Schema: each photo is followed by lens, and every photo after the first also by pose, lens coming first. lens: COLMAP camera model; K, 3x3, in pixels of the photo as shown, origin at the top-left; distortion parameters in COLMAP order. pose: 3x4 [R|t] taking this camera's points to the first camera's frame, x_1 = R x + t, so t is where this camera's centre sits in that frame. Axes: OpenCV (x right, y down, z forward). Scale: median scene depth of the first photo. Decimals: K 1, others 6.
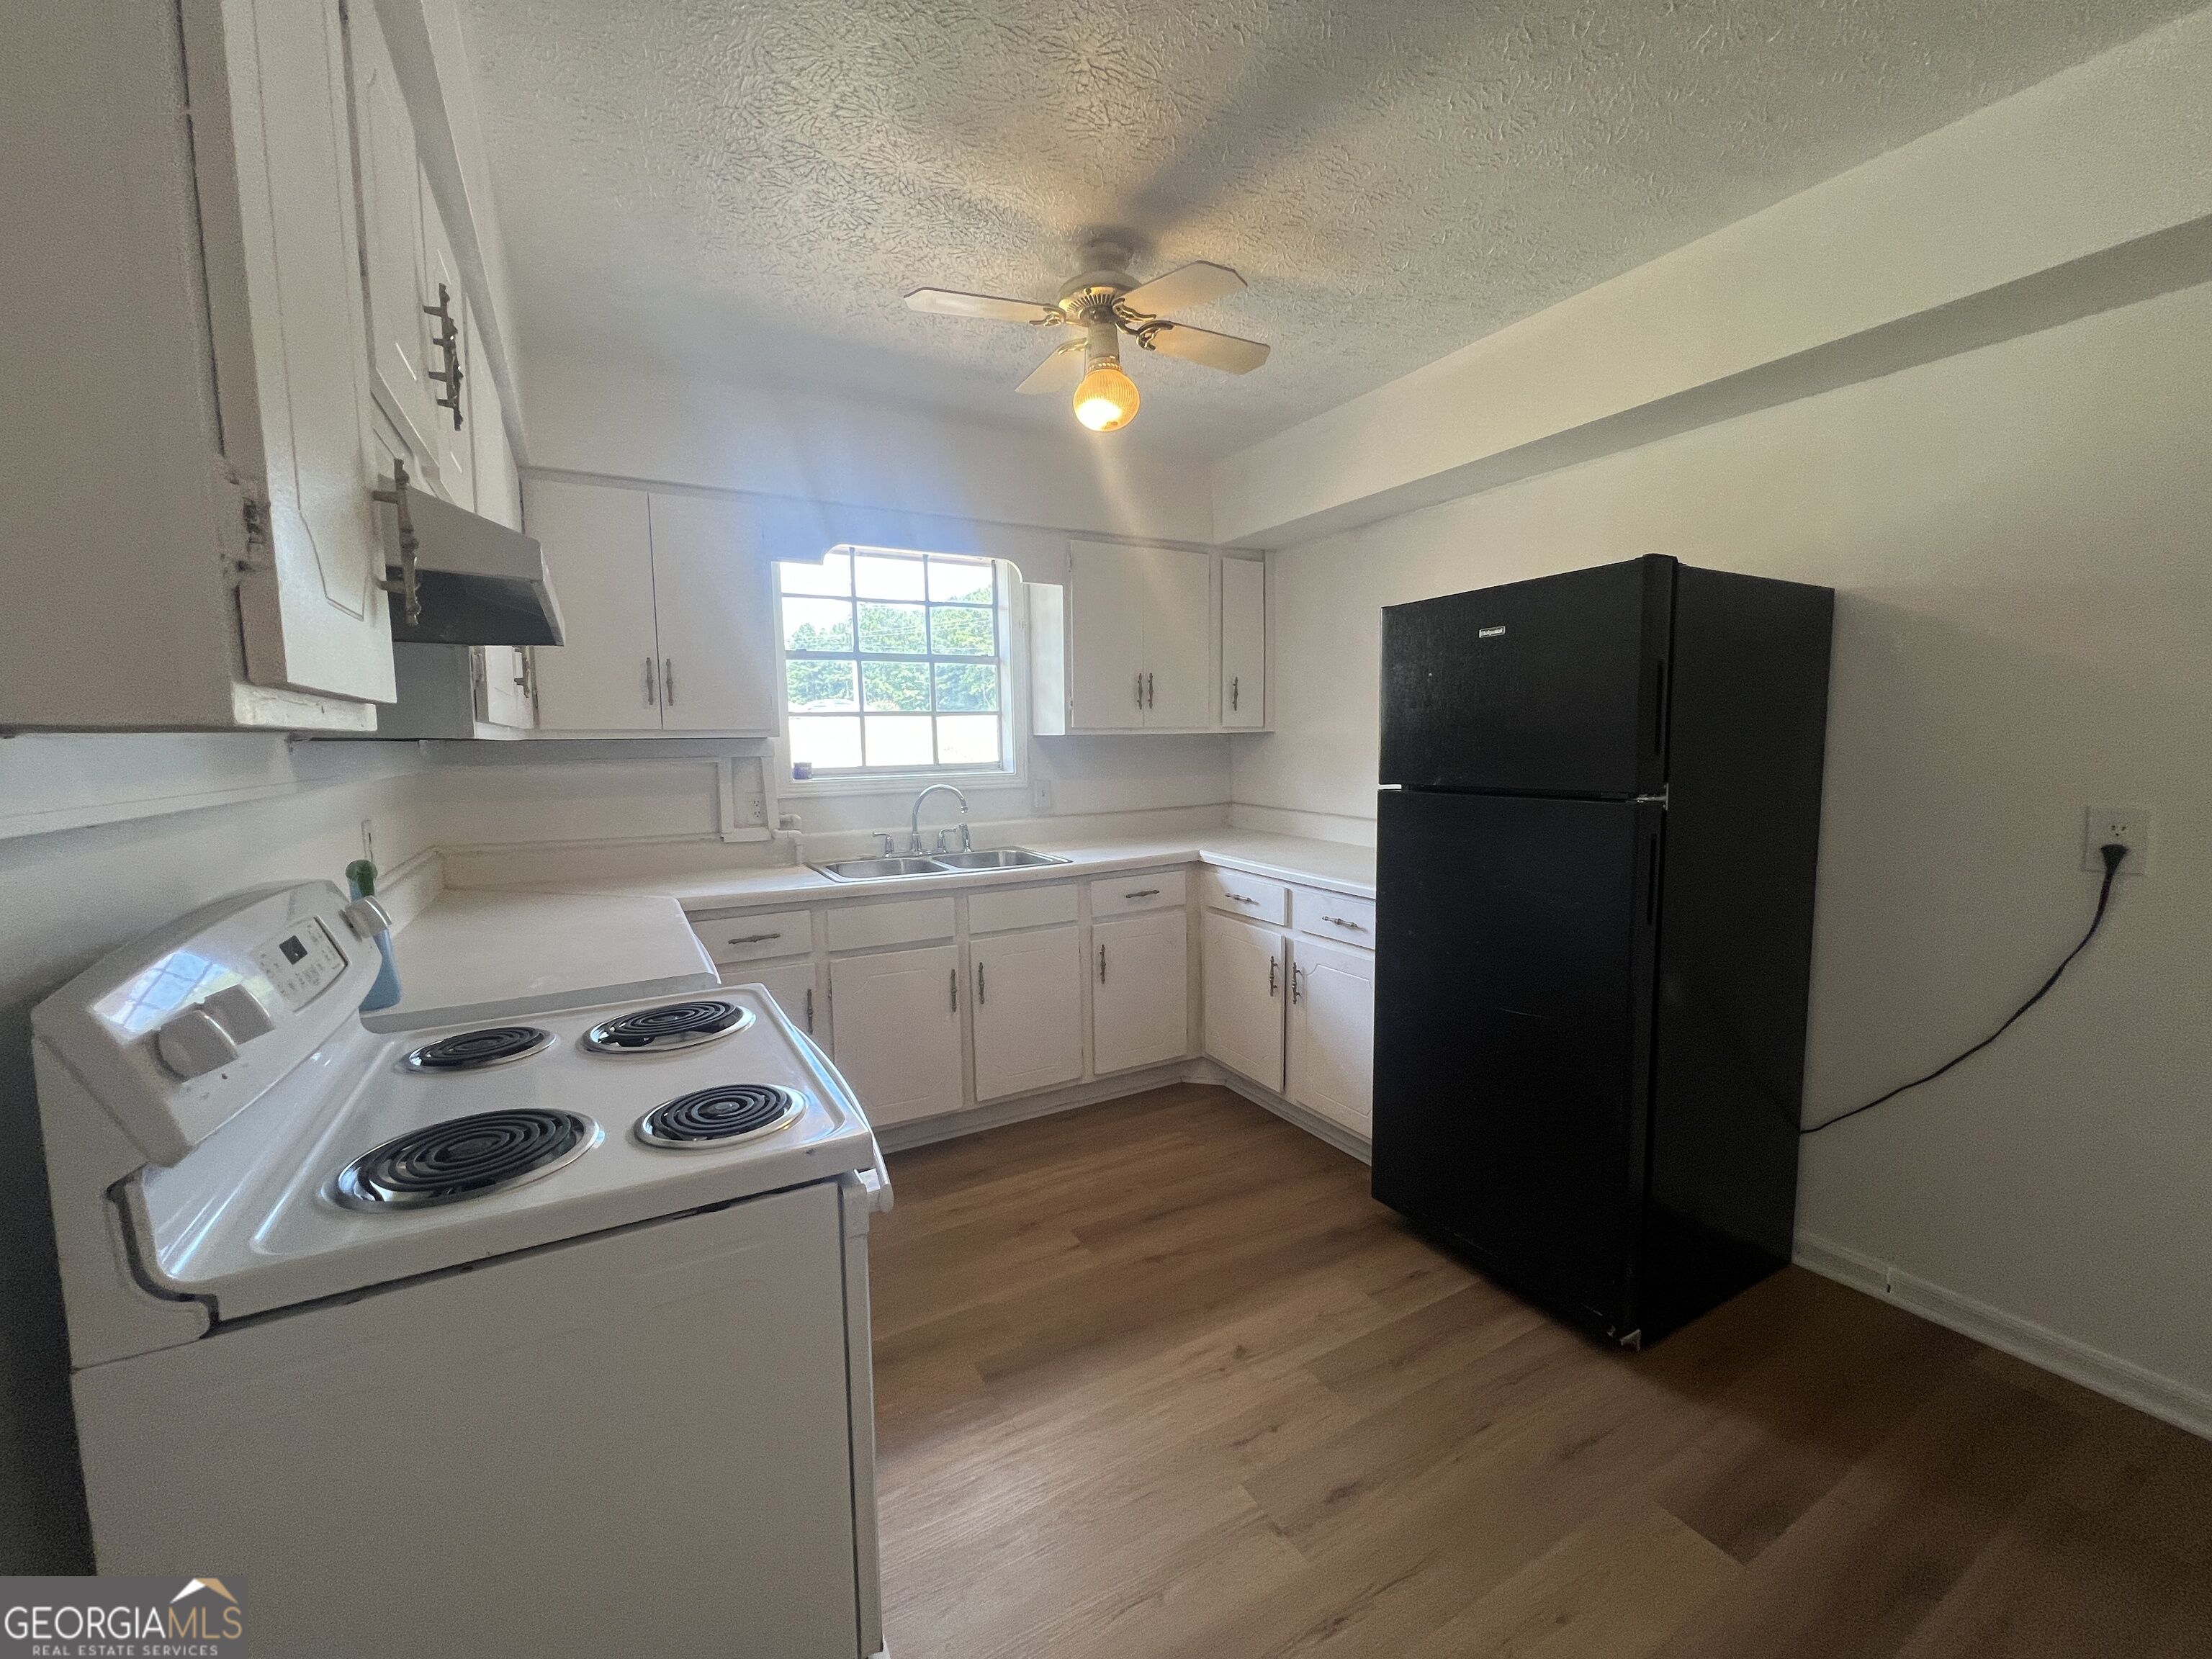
lens RADIAL K [[889.1, 0, 1100.9], [0, 889.1, 825.7], [0, 0, 1]] dist [-0.003334, -0.000226]
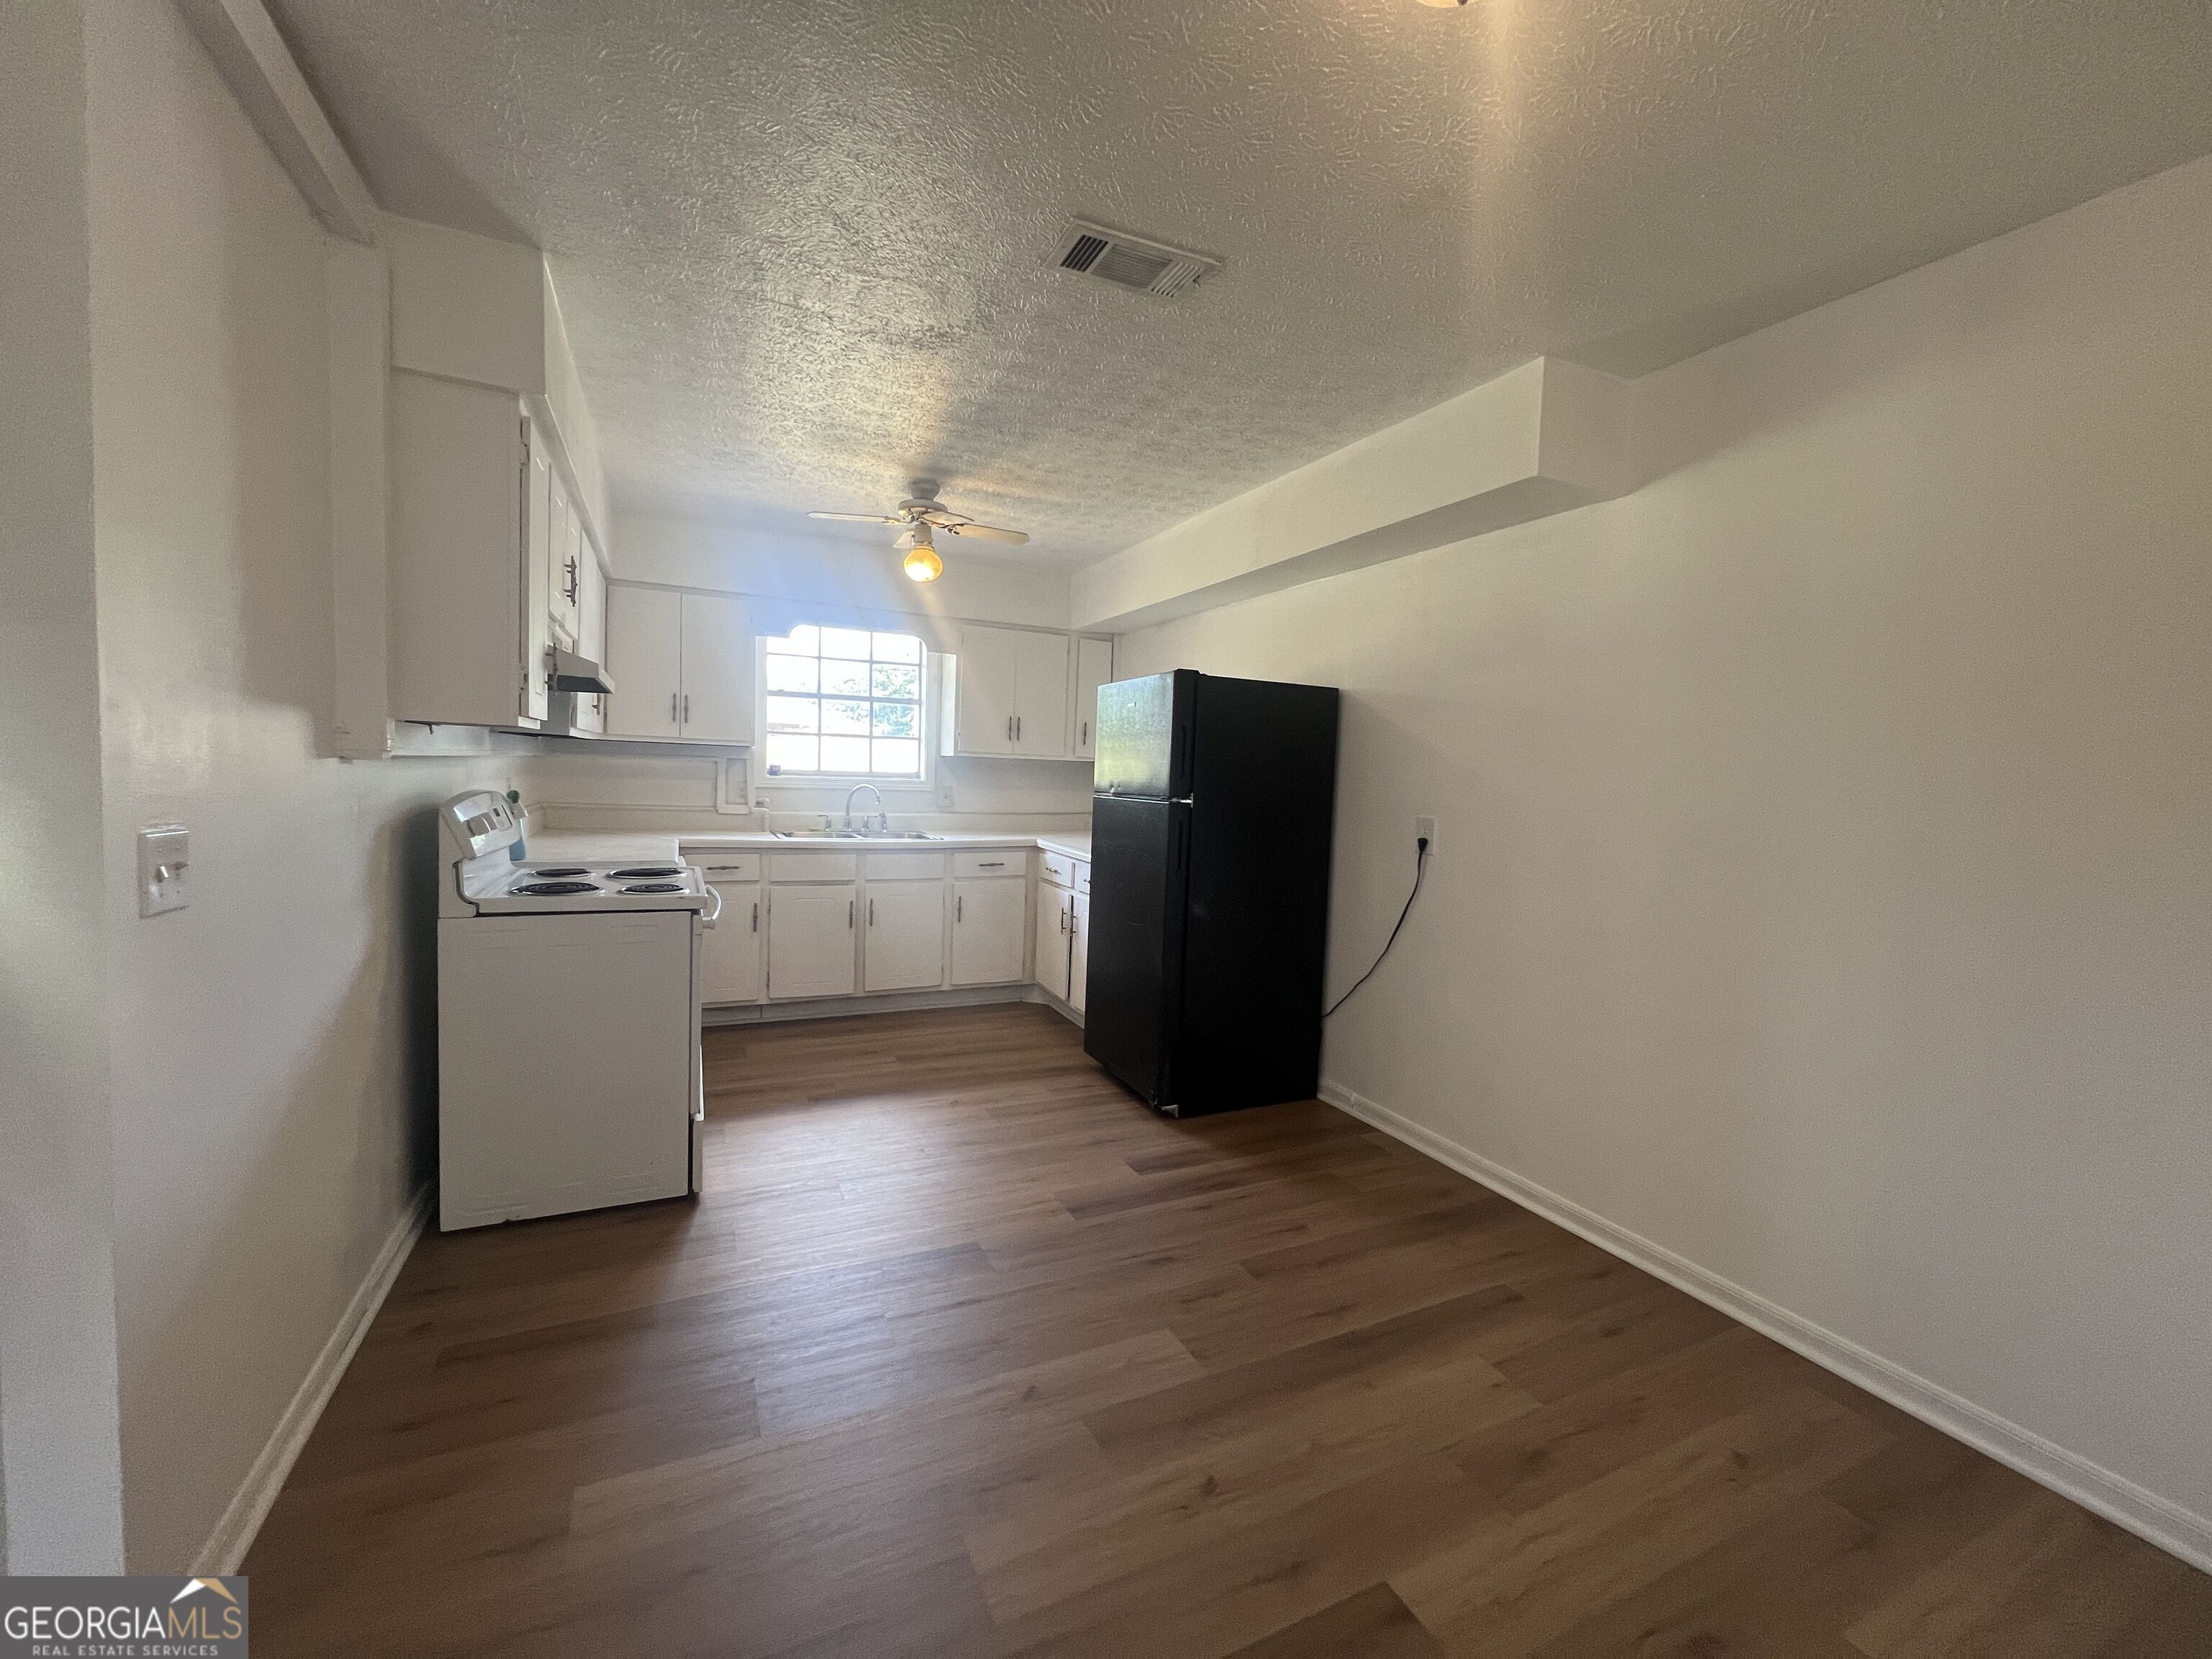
lens RADIAL K [[889.1, 0, 1100.9], [0, 889.1, 825.7], [0, 0, 1]] dist [-0.003334, -0.000226]
pose [[0.996124, 0.056700, -0.067239, 0.364801], [-0.059178, 0.997618, -0.035448, 0.059972], [0.065069, 0.039290, 0.997107, -0.524196]]
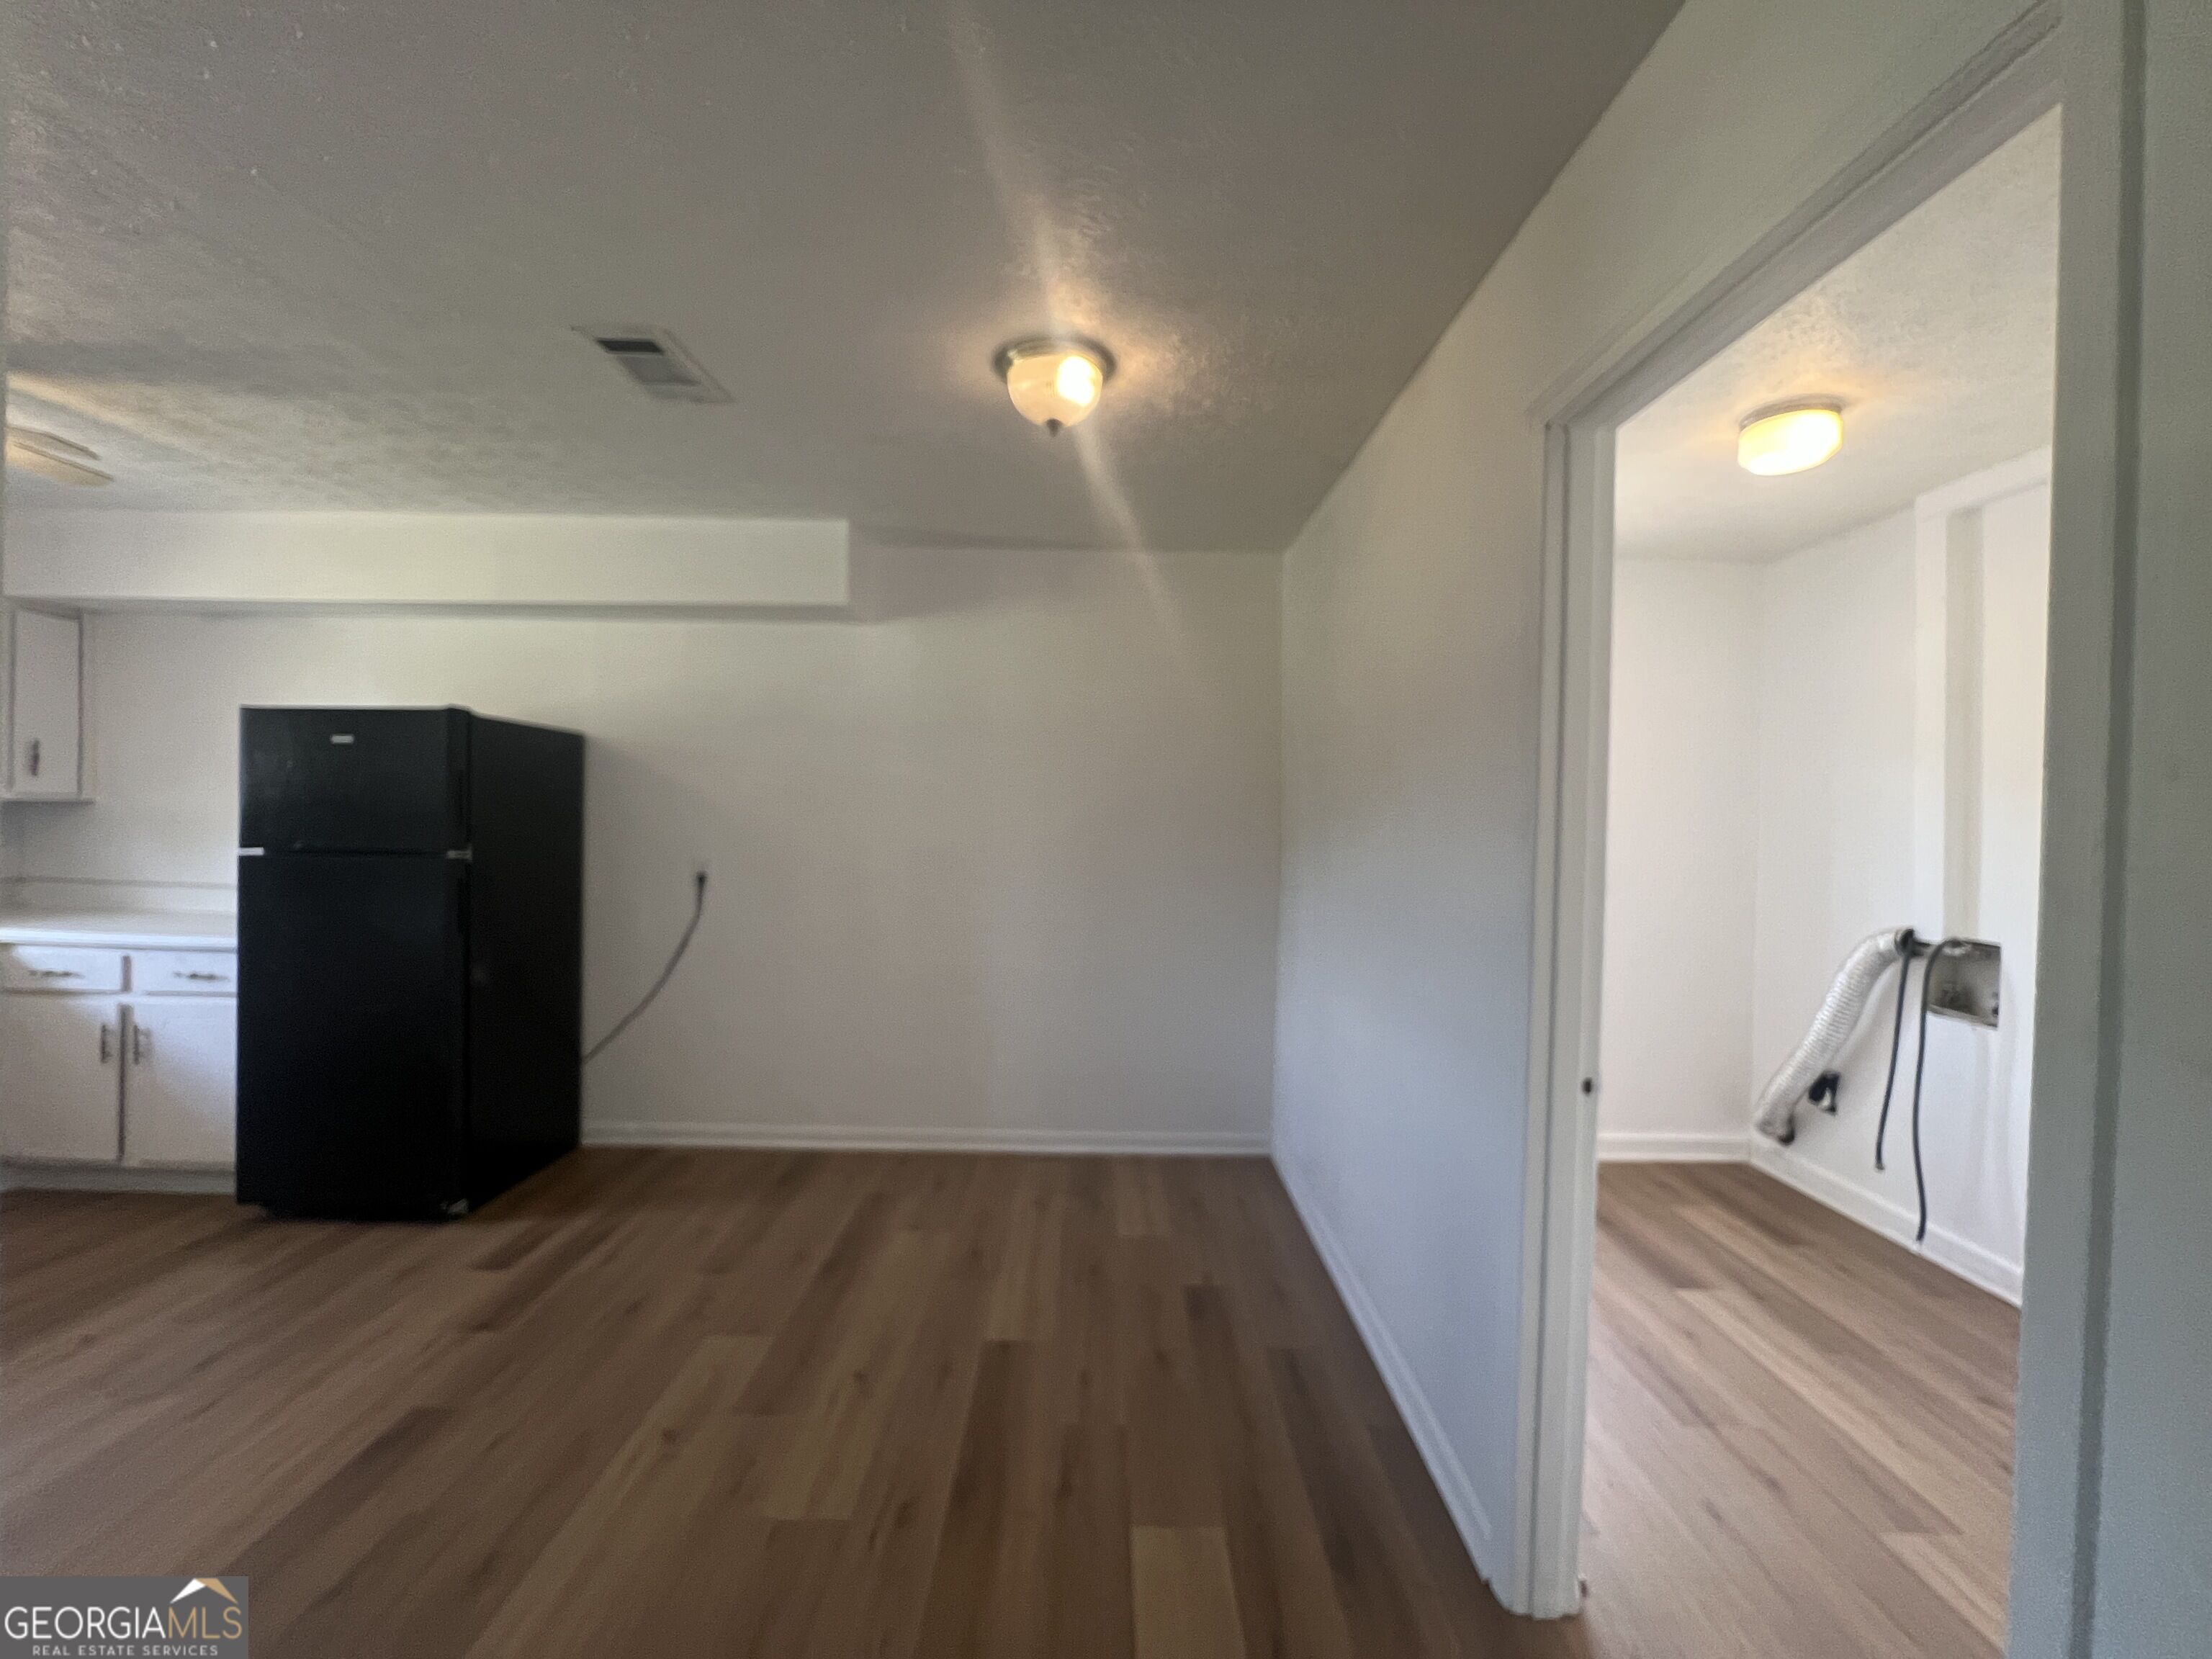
lens RADIAL K [[912.3, 0, 1099.9], [0, 912.3, 829.2], [0, 0, 1]] dist [-0.002249, -0.000308]
pose [[0.492568, 0.013183, 0.870174, -0.157291], [0.059879, 0.997002, -0.048999, 0.046804], [-0.868212, 0.076240, 0.490302, -0.524241]]
